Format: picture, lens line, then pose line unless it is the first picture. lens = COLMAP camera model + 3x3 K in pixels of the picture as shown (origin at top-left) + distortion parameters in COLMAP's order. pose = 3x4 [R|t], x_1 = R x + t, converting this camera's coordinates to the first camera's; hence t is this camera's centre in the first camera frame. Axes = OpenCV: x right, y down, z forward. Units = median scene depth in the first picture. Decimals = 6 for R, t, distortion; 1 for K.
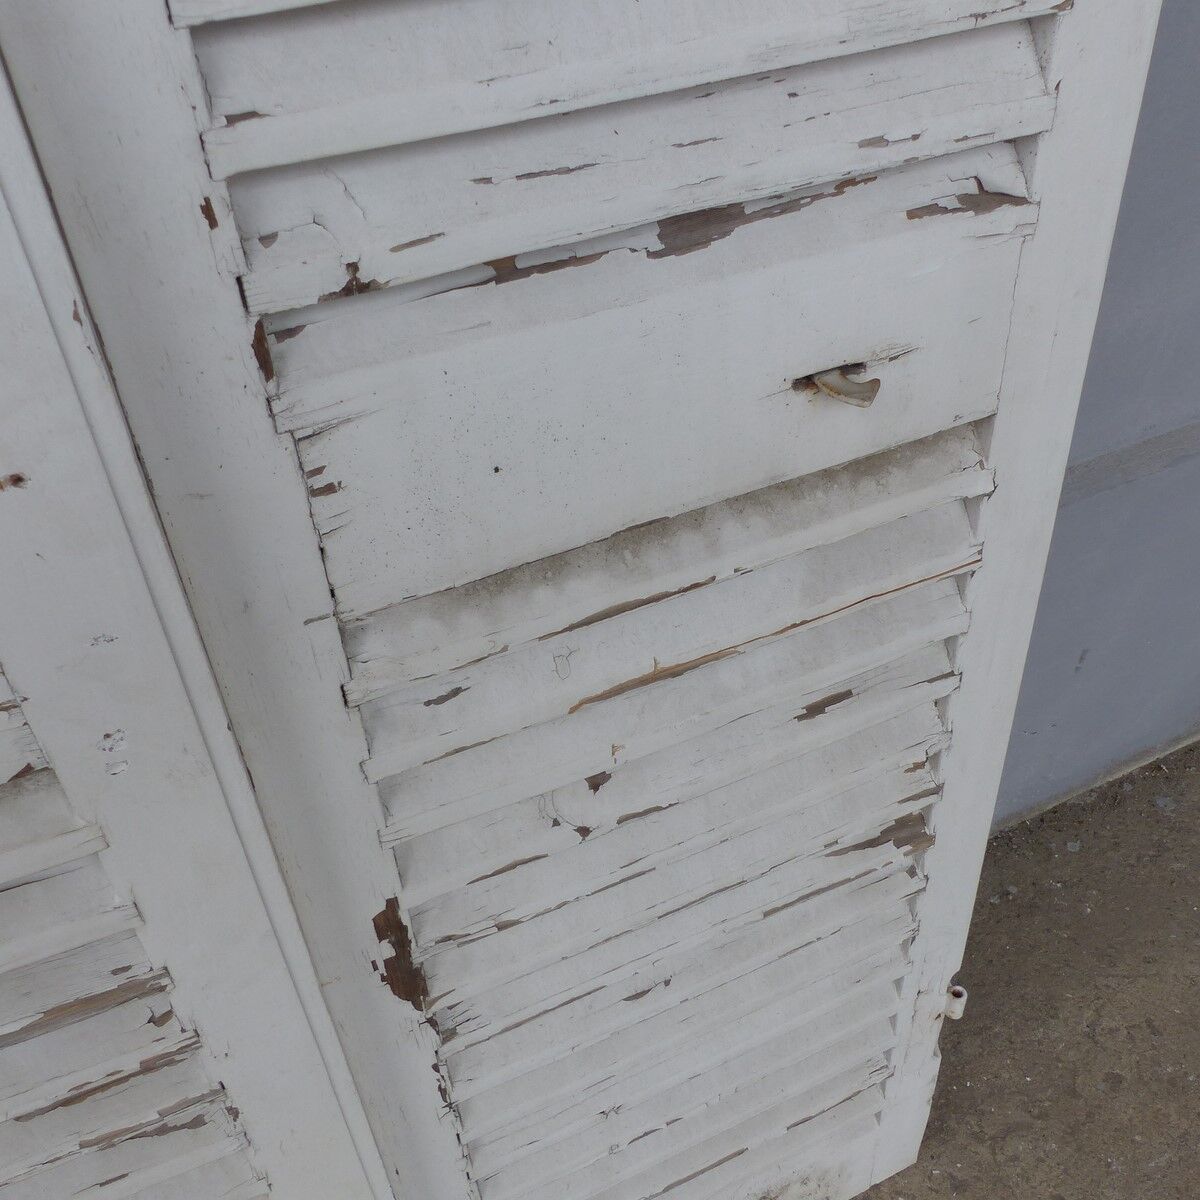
lens RADIAL K [[1204.2, 0, 600.0], [0, 1204.2, 600.0], [0, 0, 1]] dist [-0.012008, -0.013888]
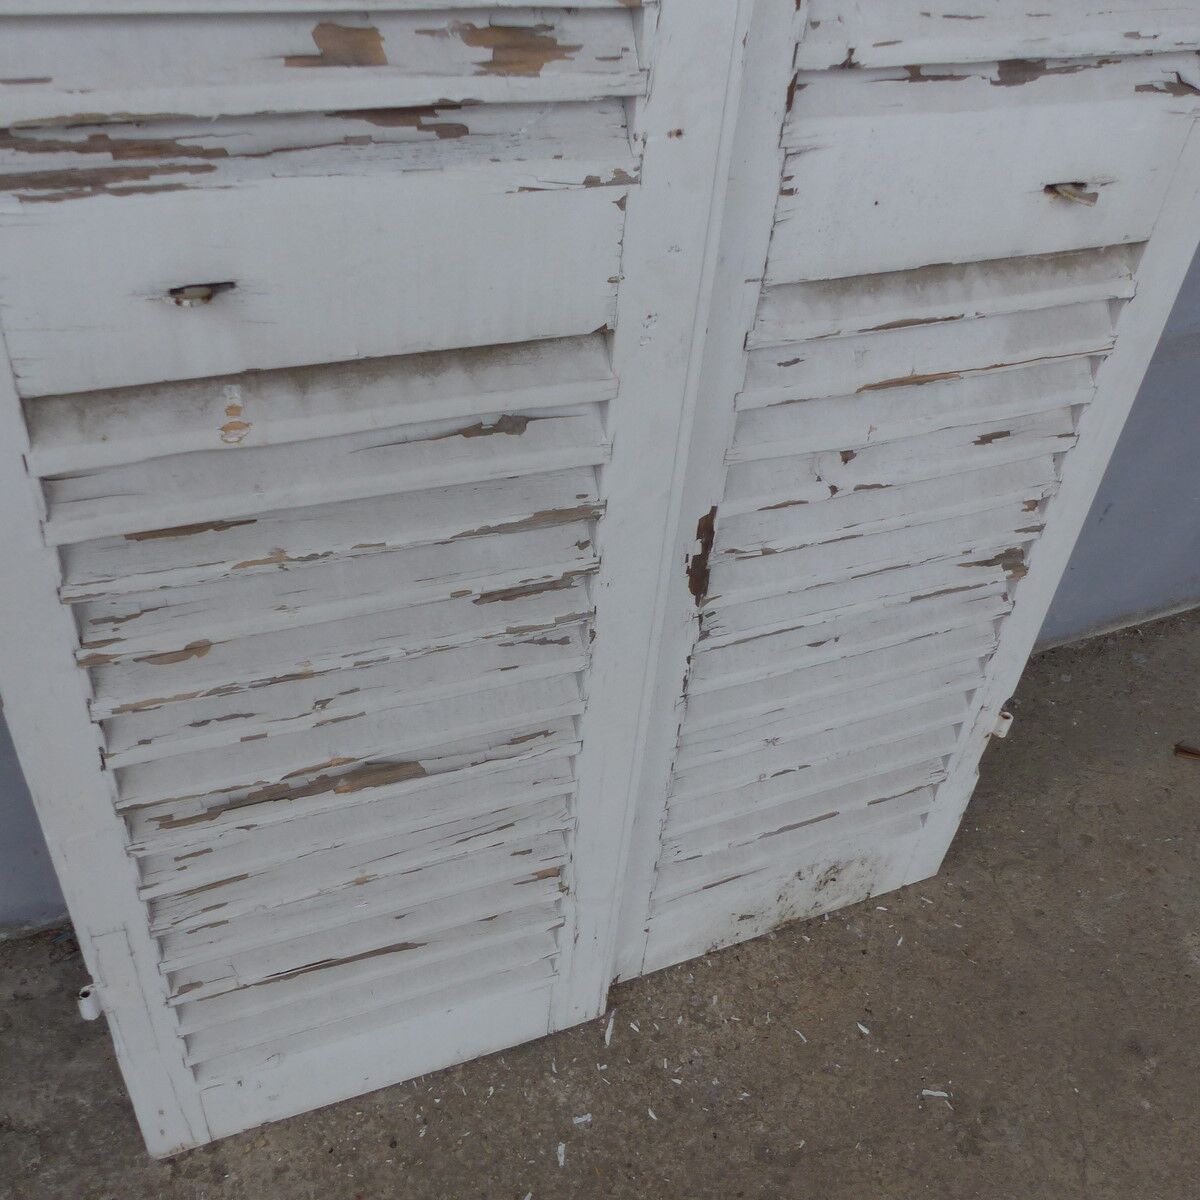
lens RADIAL K [[1215.0, 0, 600.0], [0, 1215.0, 600.0], [0, 0, 1]] dist [-0.026671, 0.029736]
pose [[0.989657, 0.125415, 0.069647, -0.408875], [-0.127151, 0.991660, 0.021065, 0.353707], [-0.066424, -0.029703, 0.997349, -0.495920]]
